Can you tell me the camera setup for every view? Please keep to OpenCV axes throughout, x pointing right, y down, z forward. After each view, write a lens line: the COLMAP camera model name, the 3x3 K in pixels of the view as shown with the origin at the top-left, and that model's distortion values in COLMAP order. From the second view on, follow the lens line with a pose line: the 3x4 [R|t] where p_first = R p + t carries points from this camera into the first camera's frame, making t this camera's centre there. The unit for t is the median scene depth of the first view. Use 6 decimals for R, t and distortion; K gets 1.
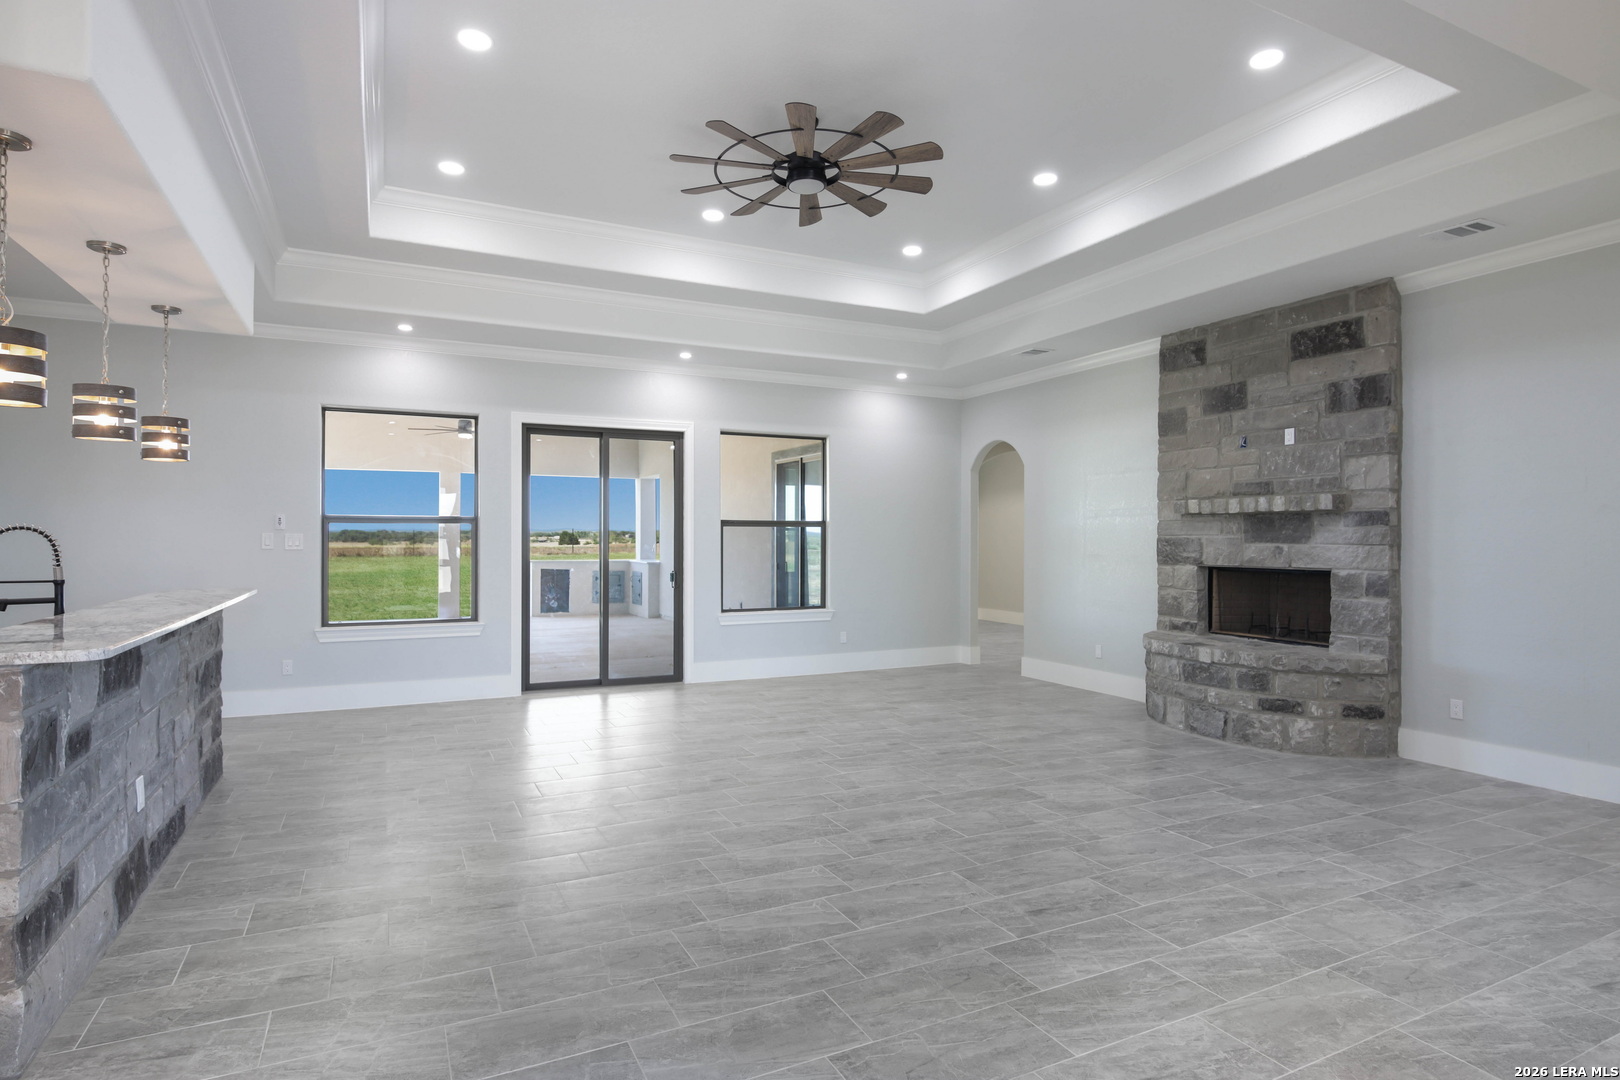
lens RADIAL K [[864.7, 0, 823.6], [0, 864.7, 542.1], [0, 0, 1]] dist [0.001591, -0.000436]
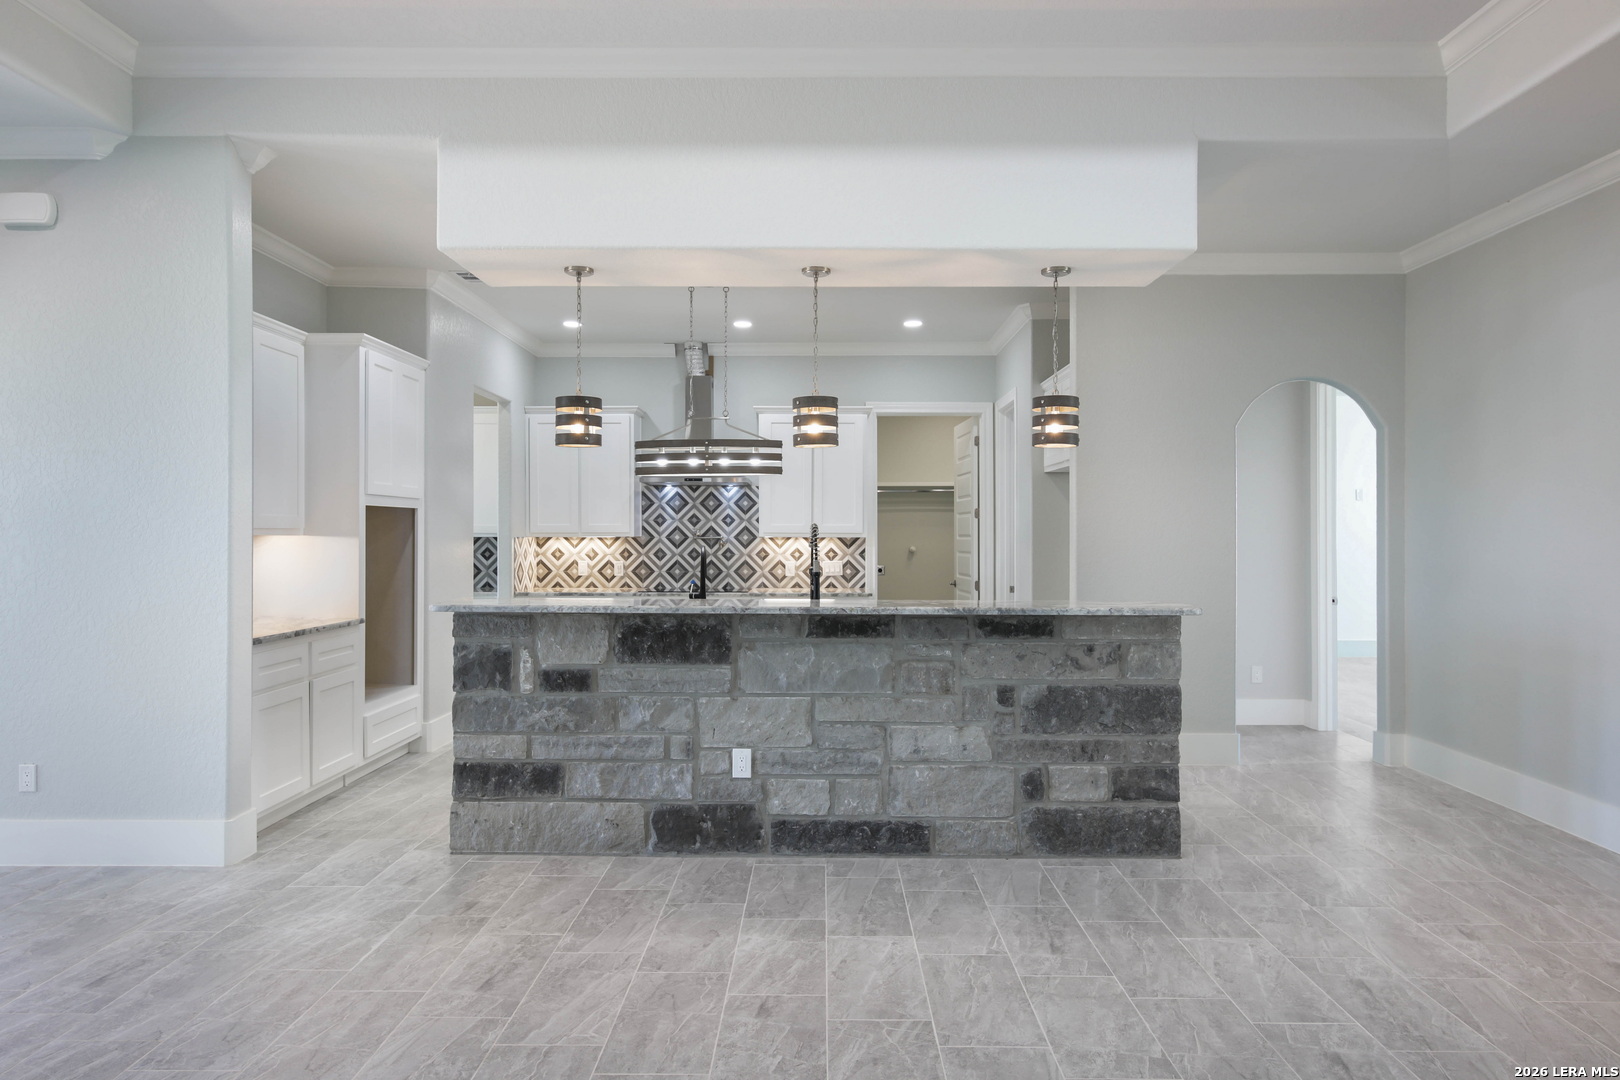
lens RADIAL K [[1003.9, 0, 798.9], [0, 1003.9, 537.3], [0, 0, 1]] dist [0.004411, 0.003043]
pose [[-0.467053, 0.000374, -0.884229, 0.259268], [-0.005462, 0.999980, 0.003308, -0.007482], [0.884212, 0.006374, -0.467042, 1.306778]]
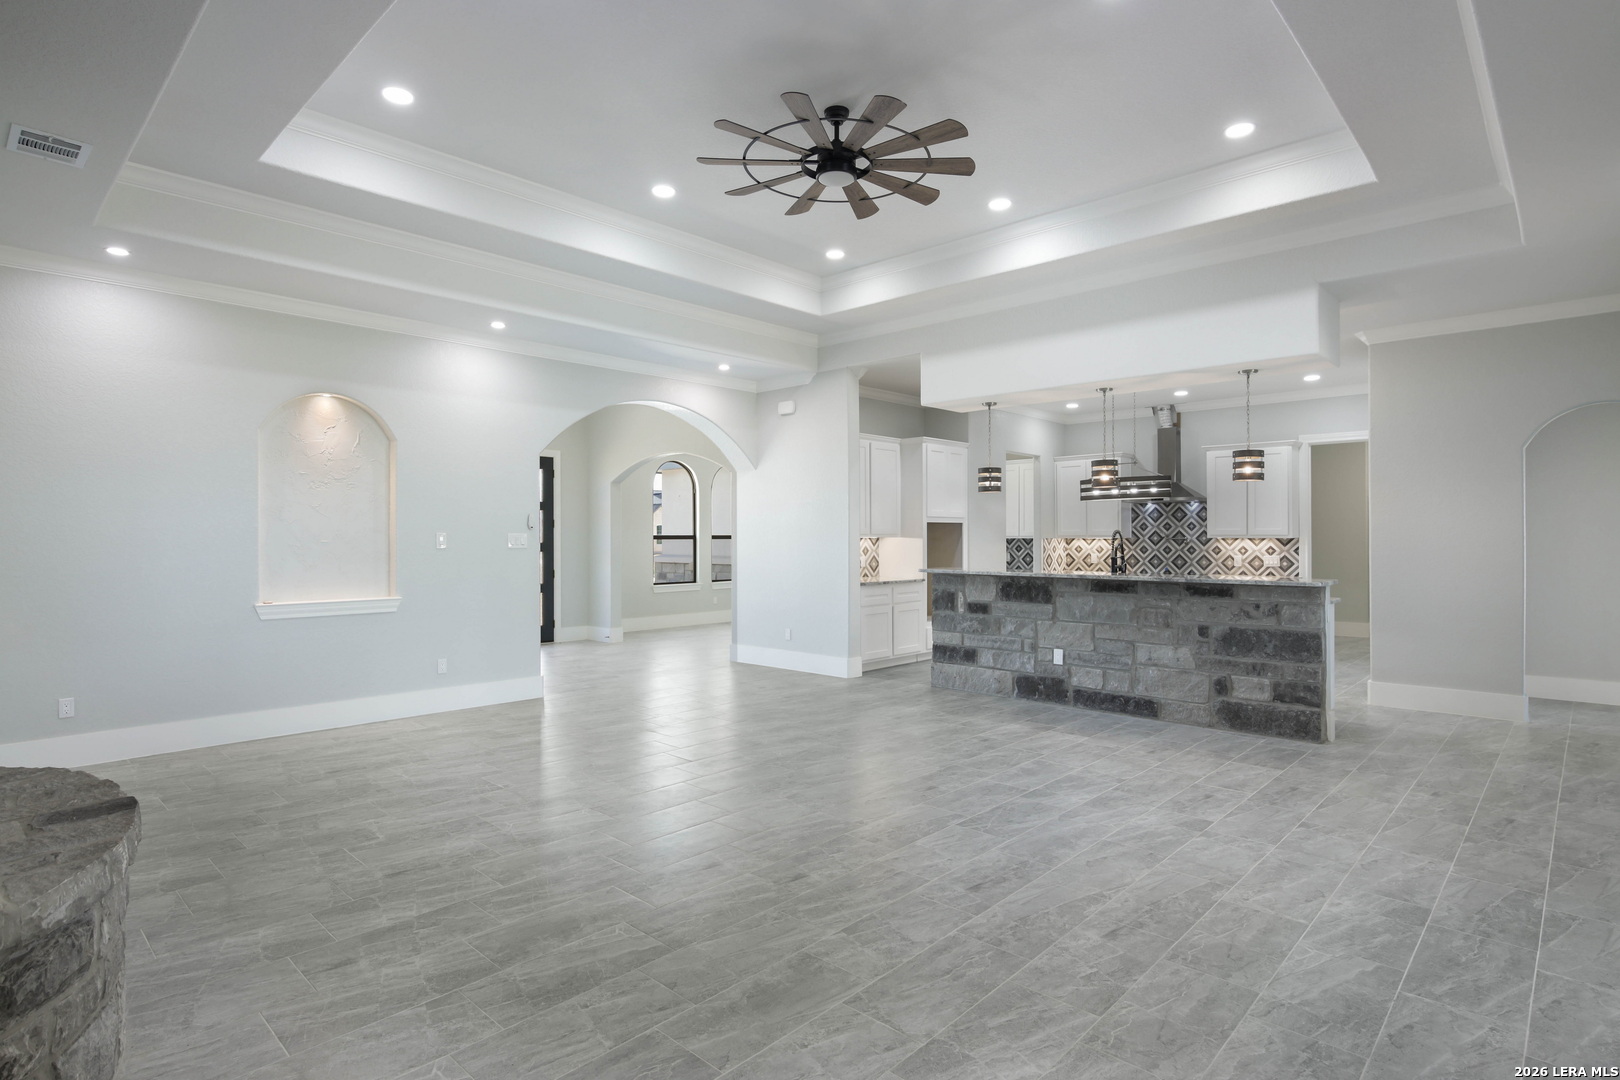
lens RADIAL K [[838.2, 0, 824.5], [0, 838.2, 540.4], [0, 0, 1]] dist [0.000547, 0.001516]
pose [[-0.938283, 0.001308, -0.345867, 0.364440], [-0.001218, 0.999974, 0.007087, -0.009580], [0.345867, 0.007070, -0.938257, 2.126413]]
